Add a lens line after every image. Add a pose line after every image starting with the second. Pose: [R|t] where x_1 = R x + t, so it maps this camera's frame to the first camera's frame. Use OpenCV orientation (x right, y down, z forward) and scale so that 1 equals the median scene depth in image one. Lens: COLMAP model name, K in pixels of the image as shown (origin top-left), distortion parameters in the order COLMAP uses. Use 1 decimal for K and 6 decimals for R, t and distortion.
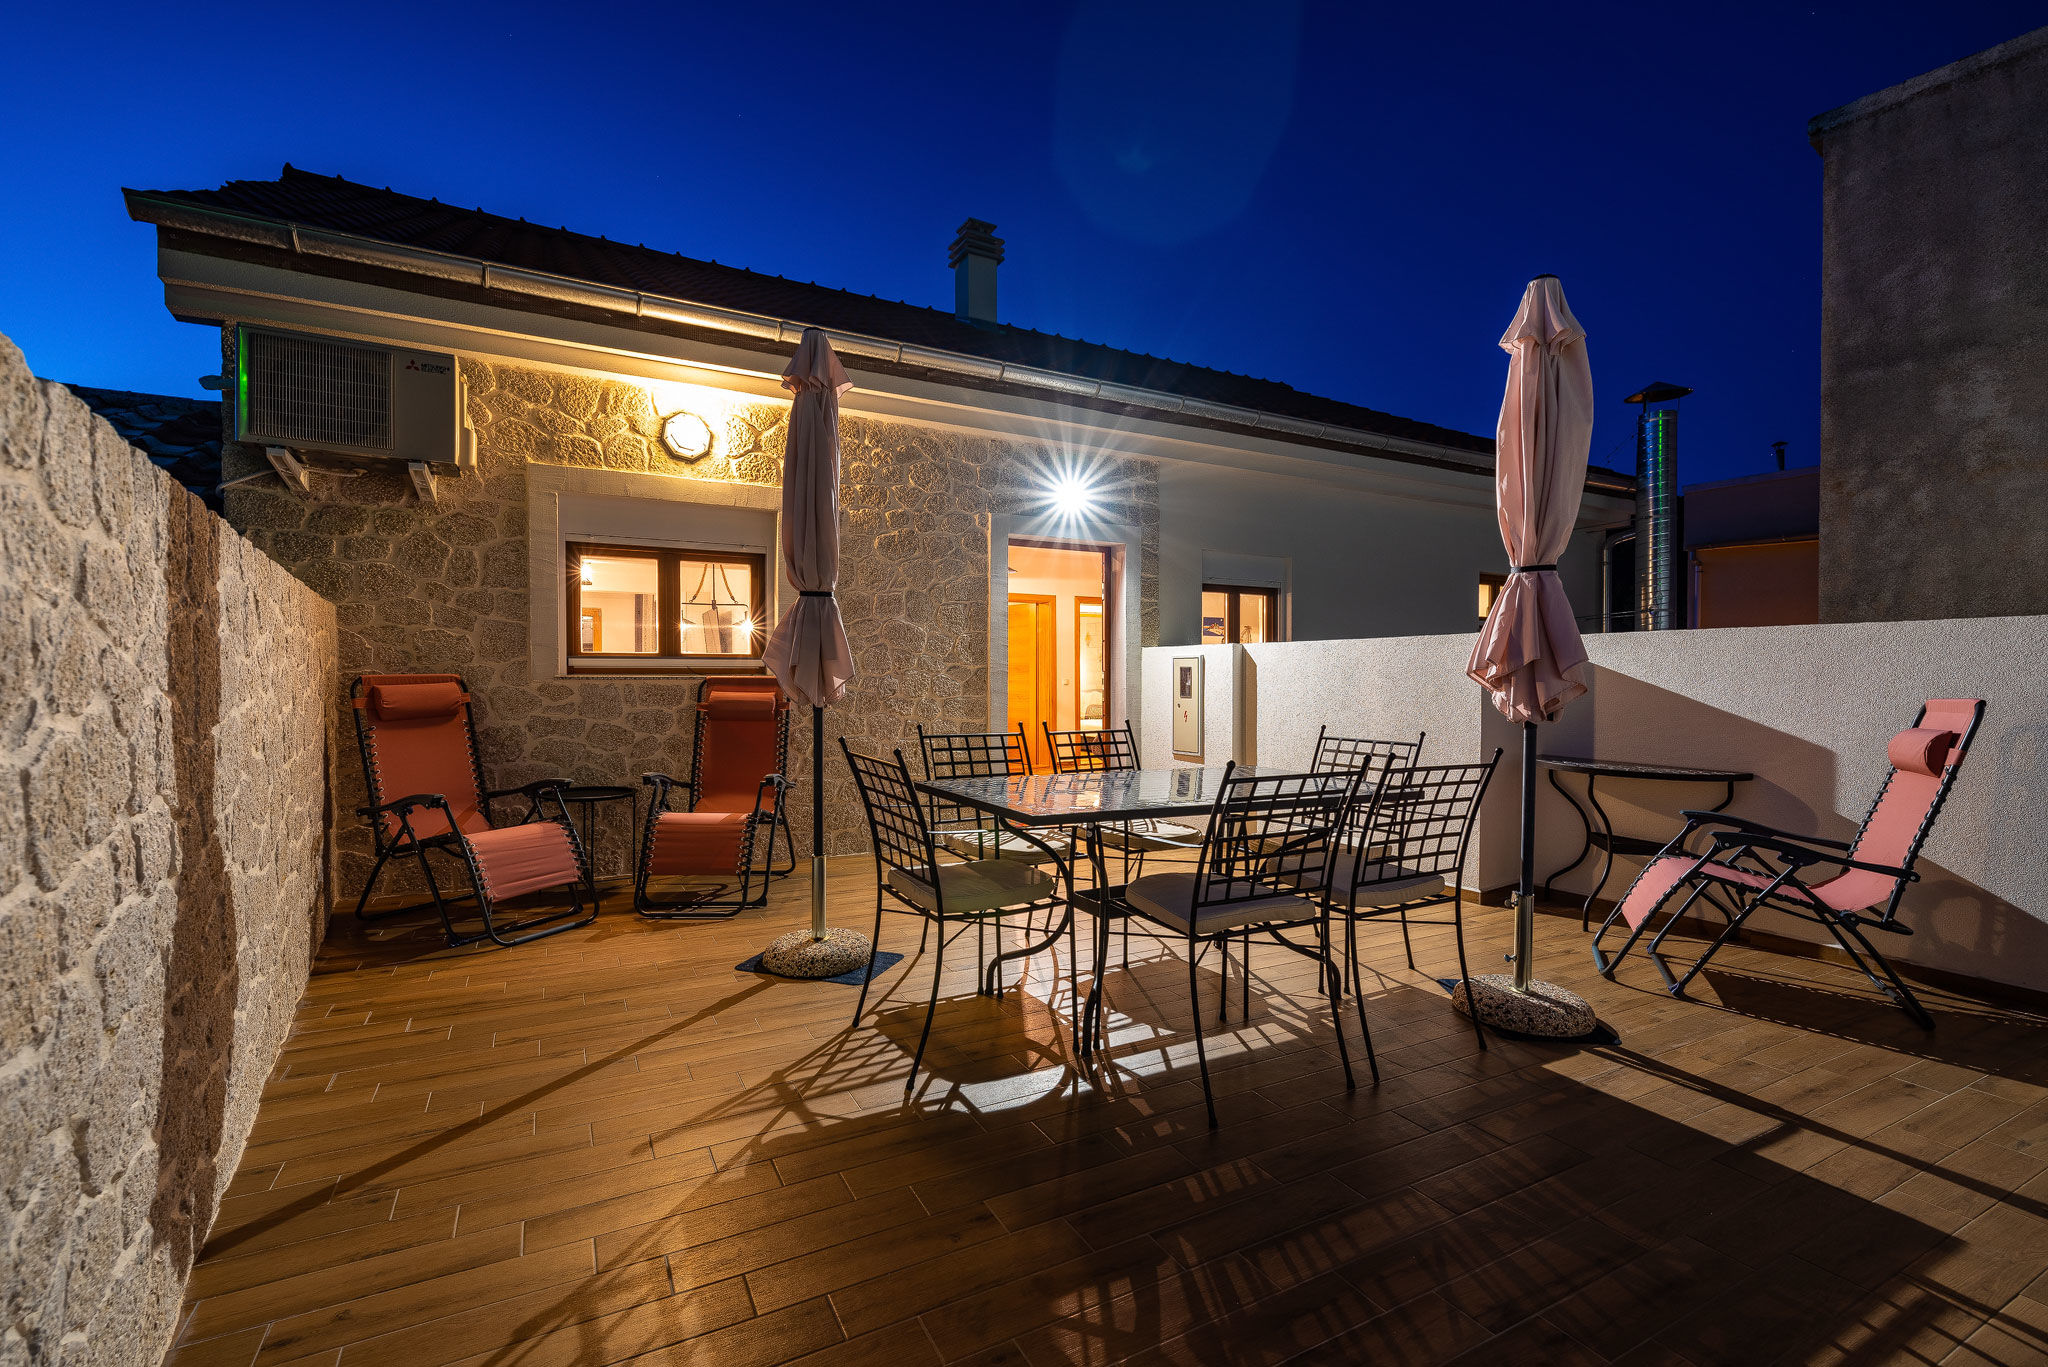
lens RADIAL K [[896.3, 0, 1027.1], [0, 896.3, 666.2], [0, 0, 1]] dist [0.001087, 0.001635]
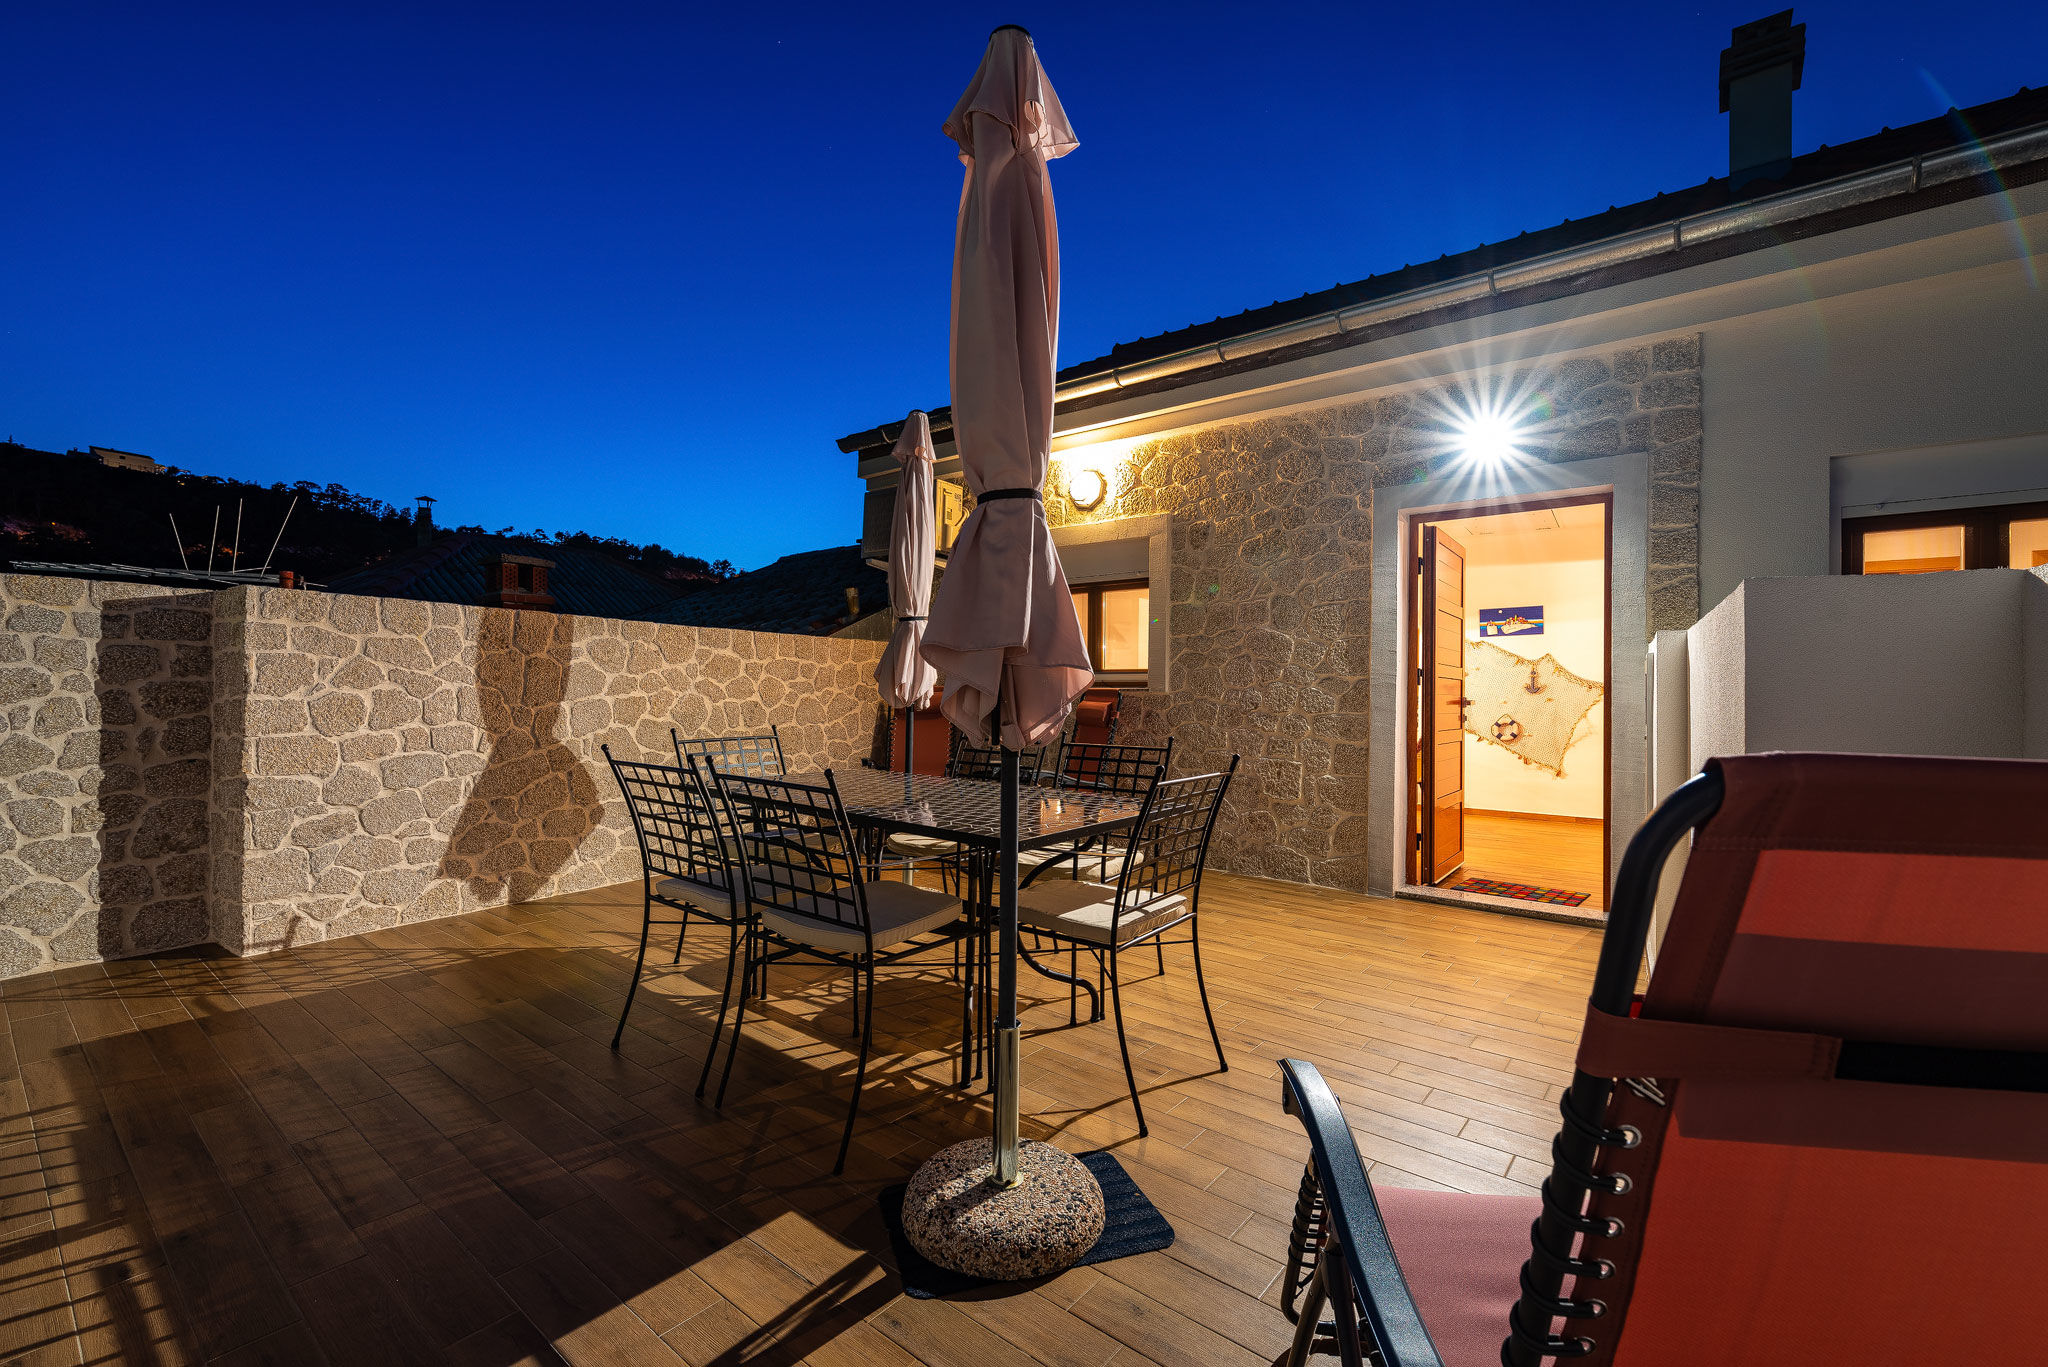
lens RADIAL K [[896.3, 0, 1027.1], [0, 896.3, 666.2], [0, 0, 1]] dist [0.001087, 0.001635]
pose [[0.370146, -0.022853, -0.928692, 0.640229], [0.001656, 0.999712, -0.023940, 0.009594], [0.928972, 0.007323, 0.370078, 0.434903]]
